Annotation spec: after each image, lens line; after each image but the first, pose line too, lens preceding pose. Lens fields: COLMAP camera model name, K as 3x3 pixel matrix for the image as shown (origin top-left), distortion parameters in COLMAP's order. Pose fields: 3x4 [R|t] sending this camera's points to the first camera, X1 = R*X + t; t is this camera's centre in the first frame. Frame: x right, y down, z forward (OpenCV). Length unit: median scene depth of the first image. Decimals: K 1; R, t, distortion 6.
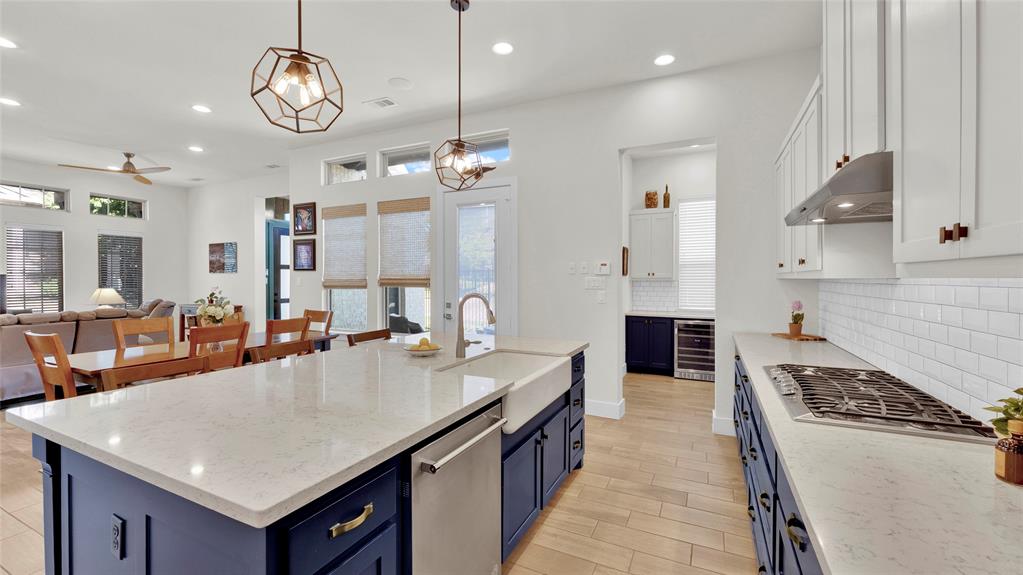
lens RADIAL K [[417.8, 0, 510.1], [0, 417.8, 283.4], [0, 0, 1]] dist [-0.007818, 0.001403]
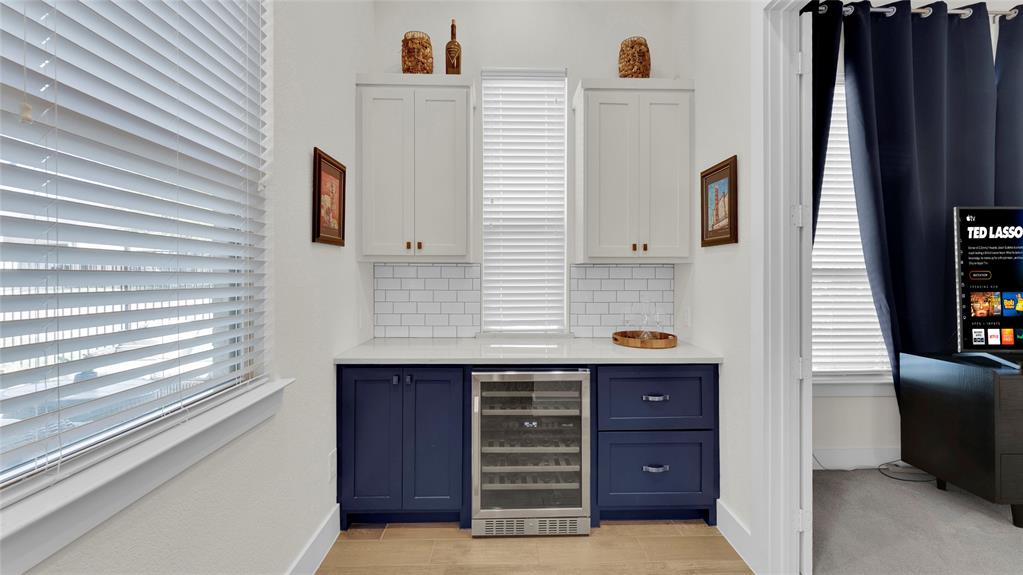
lens RADIAL K [[417.8, 0, 509.2], [0, 417.8, 278.9], [0, 0, 1]] dist [-0.007818, 0.001403]
pose [[0.896902, 0.003472, 0.442215, 0.252782], [0.003339, 0.999888, -0.014622, 0.014422], [-0.442216, 0.014590, 0.896790, 0.636893]]
